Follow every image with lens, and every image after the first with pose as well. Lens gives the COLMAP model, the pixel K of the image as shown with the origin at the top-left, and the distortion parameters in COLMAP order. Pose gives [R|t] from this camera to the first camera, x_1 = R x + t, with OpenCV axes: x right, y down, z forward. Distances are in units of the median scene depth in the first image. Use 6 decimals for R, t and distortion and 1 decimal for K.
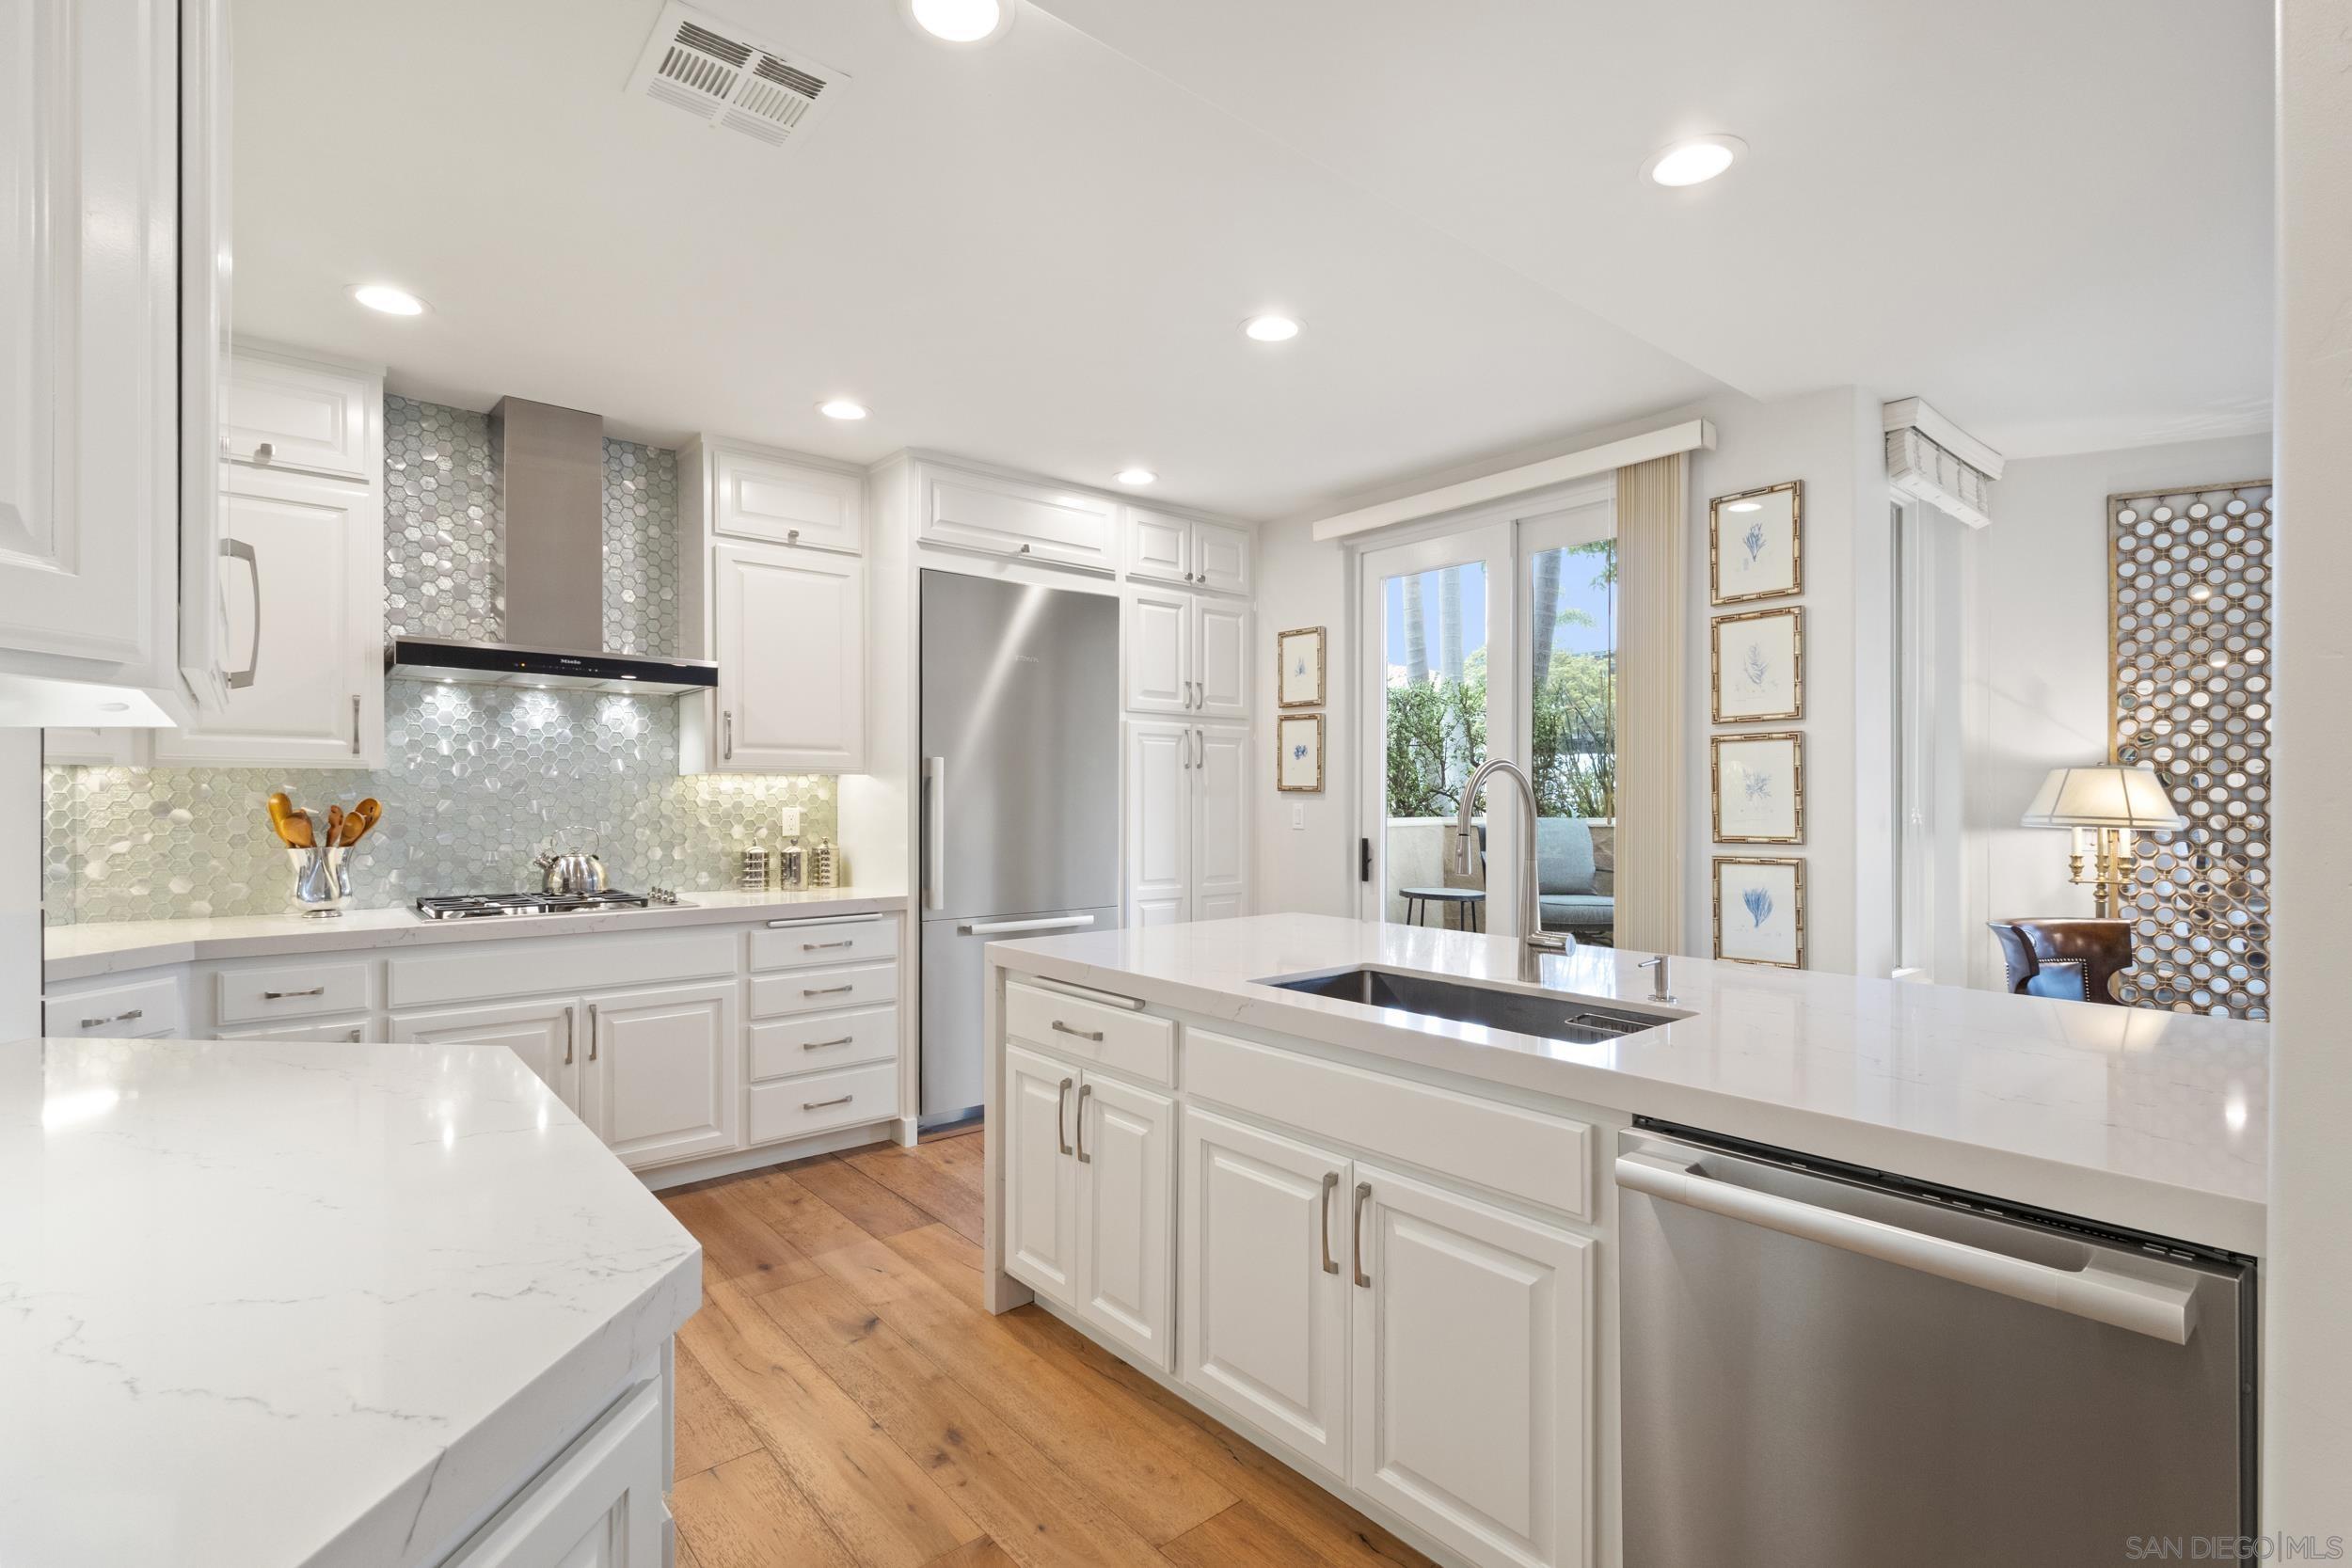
lens RADIAL K [[1091.5, 0, 1166.5], [0, 1091.5, 796.4], [0, 0, 1]] dist [0.003009, 0.001924]
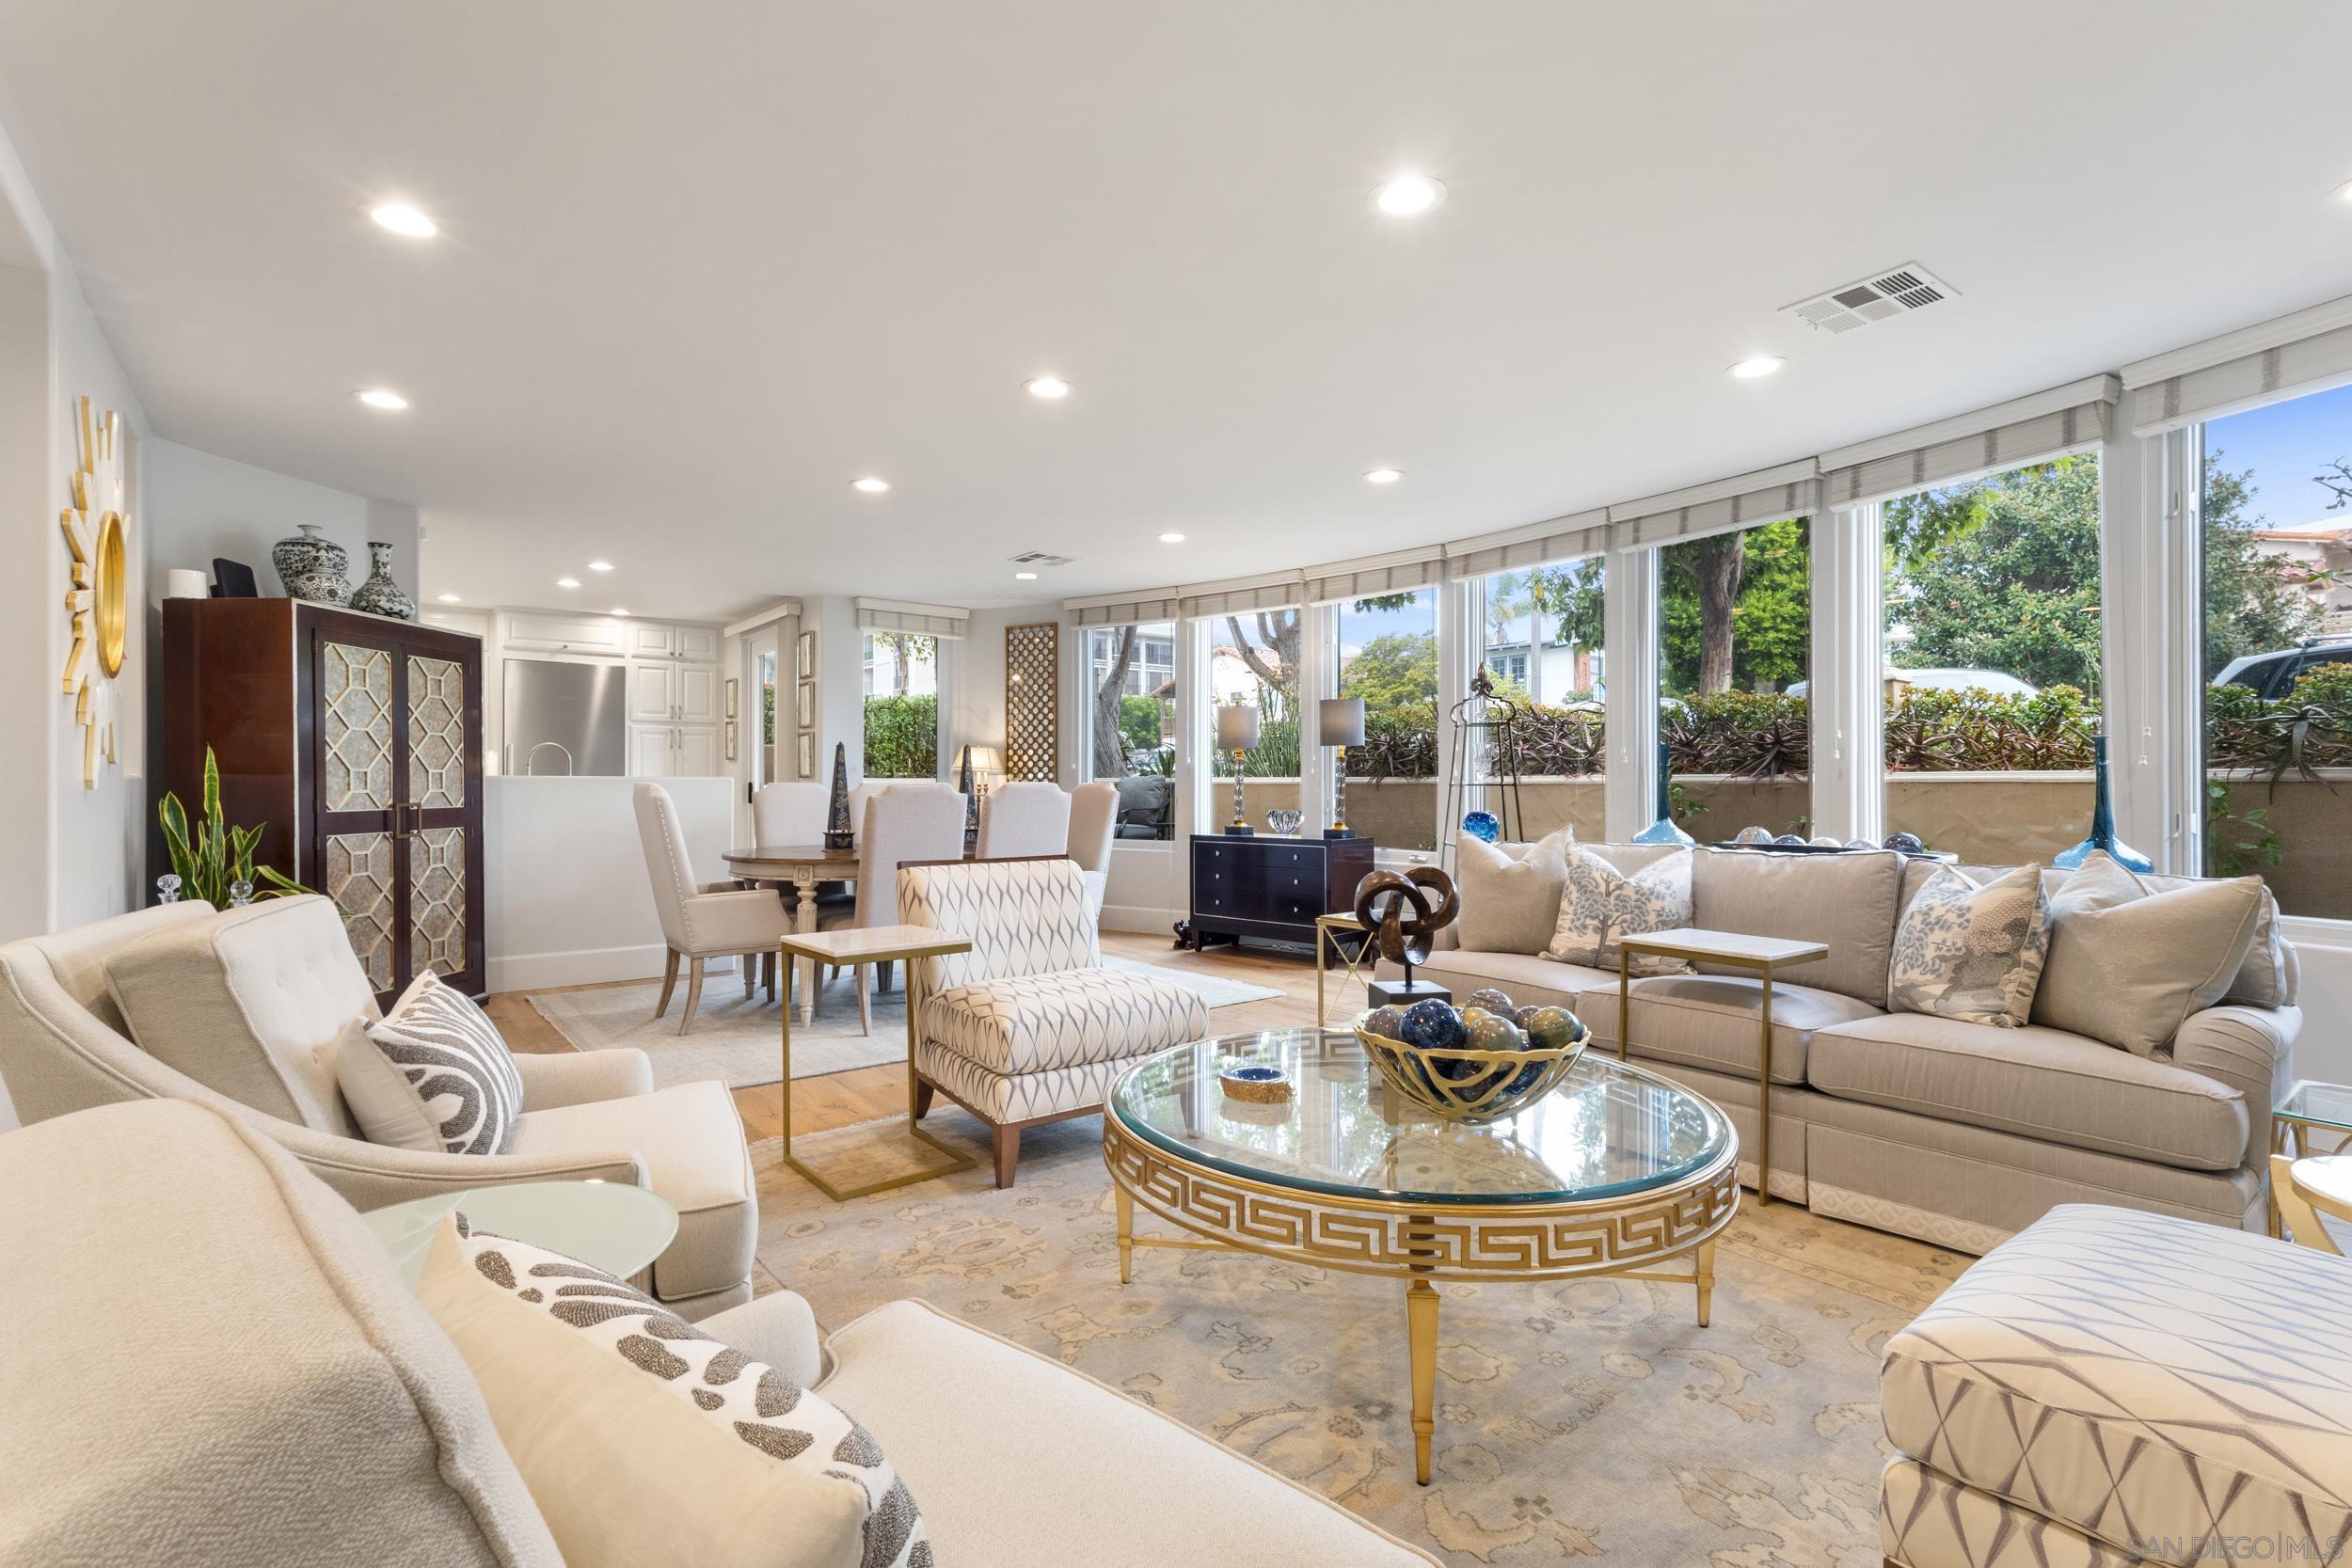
lens RADIAL K [[1091.5, 0, 1167.7], [0, 1091.5, 776.5], [0, 0, 1]] dist [0.003009, 0.001924]
pose [[0.999389, -0.001896, -0.034890, 1.224229], [0.001720, 0.999986, -0.005061, 0.046106], [0.034899, 0.004998, 0.999378, -1.201861]]
